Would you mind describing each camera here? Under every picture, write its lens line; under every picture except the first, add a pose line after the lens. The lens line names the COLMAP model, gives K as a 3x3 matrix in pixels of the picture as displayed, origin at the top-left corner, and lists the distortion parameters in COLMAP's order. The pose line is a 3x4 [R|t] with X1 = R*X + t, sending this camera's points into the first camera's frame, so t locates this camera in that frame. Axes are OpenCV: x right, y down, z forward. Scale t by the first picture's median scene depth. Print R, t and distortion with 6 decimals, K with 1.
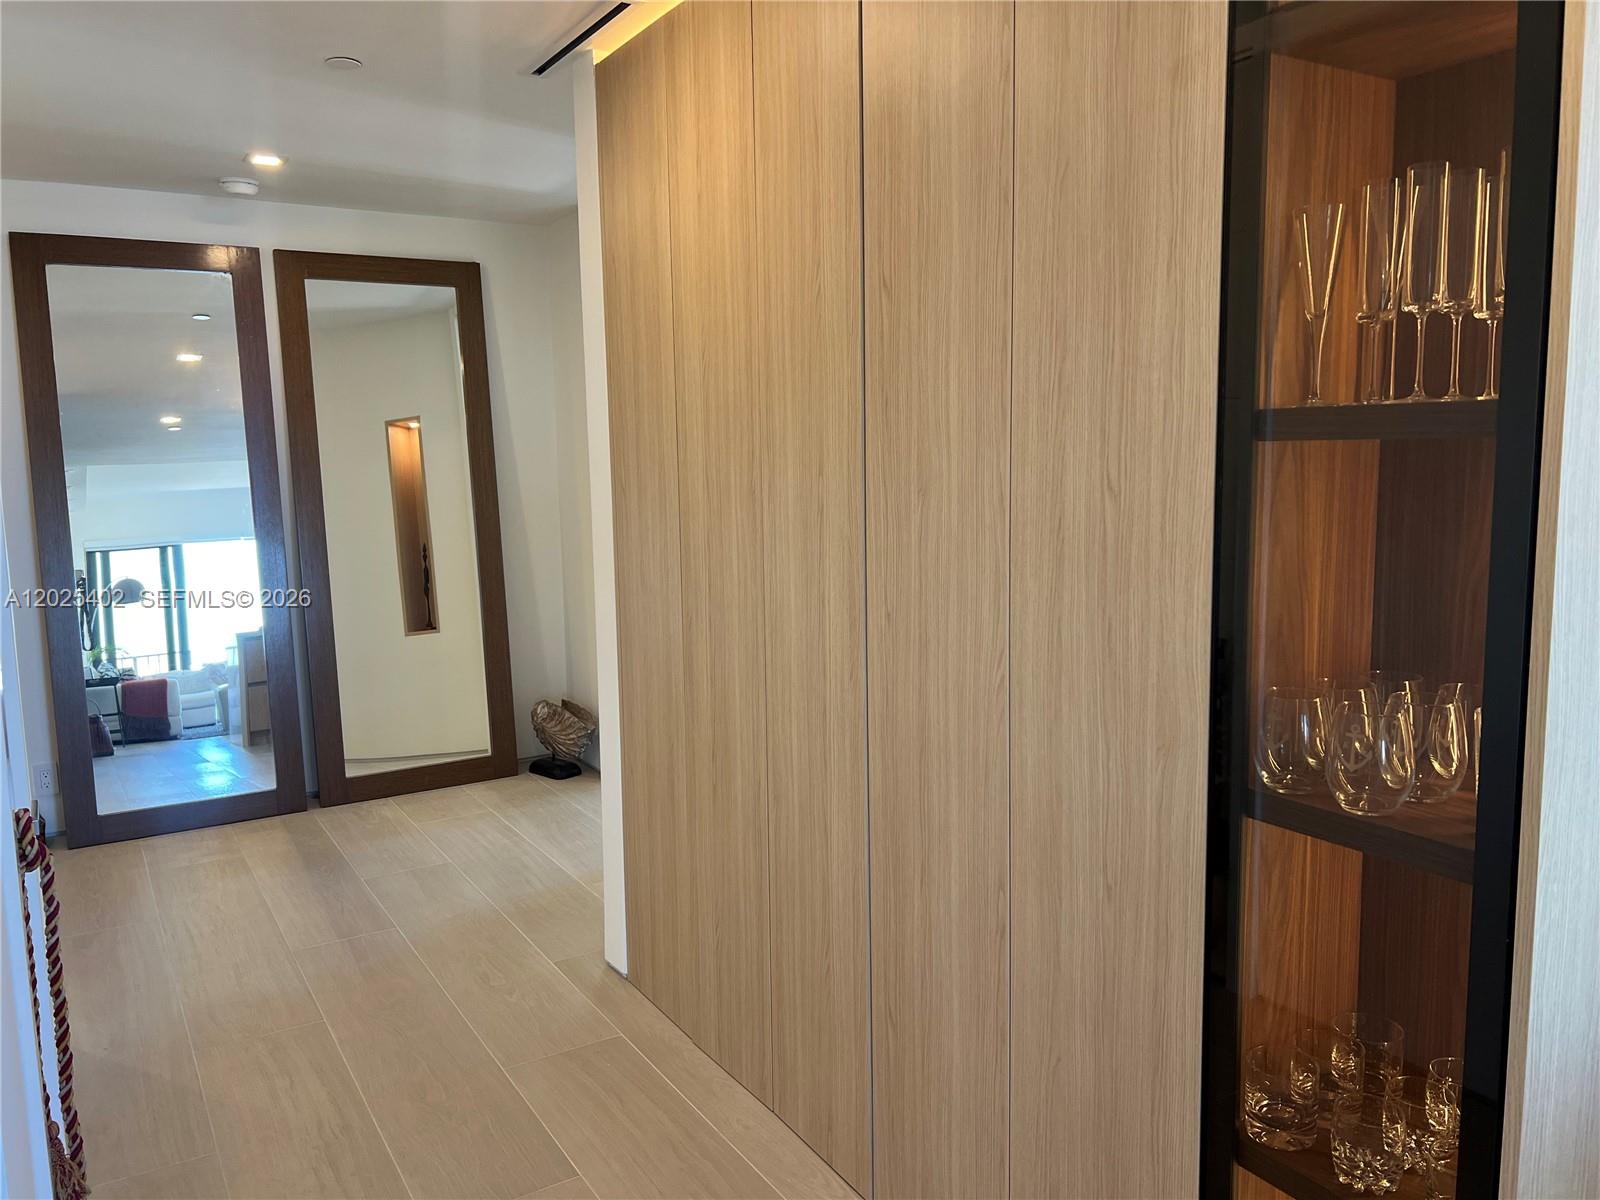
lens RADIAL K [[1211.1, 0, 801.9], [0, 1211.1, 594.4], [0, 0, 1]] dist [0.064387, -0.074169]
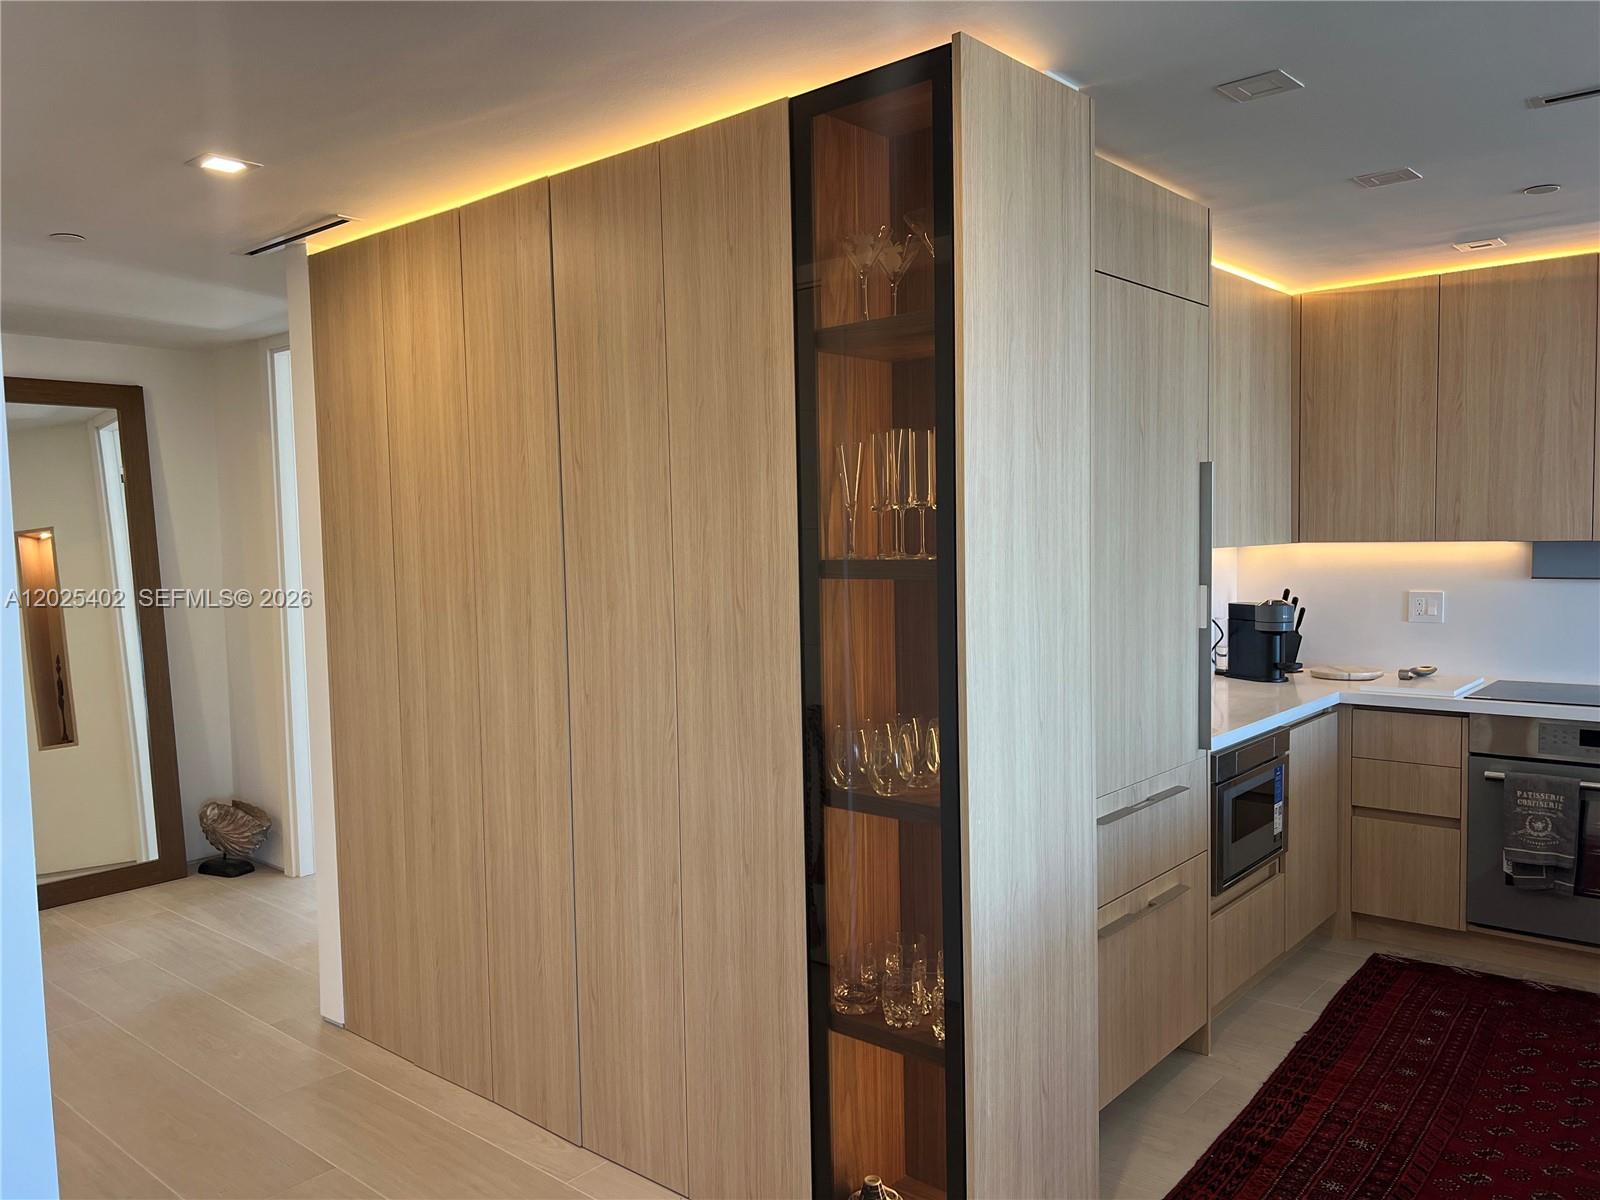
lens RADIAL K [[1211.1, 0, 800.8], [0, 1211.1, 600.6], [0, 0, 1]] dist [0.064387, -0.074169]
pose [[0.954430, -0.021582, 0.297653, -0.107656], [0.042107, 0.997143, -0.062718, 0.005853], [-0.295449, 0.072393, 0.952612, -0.410065]]
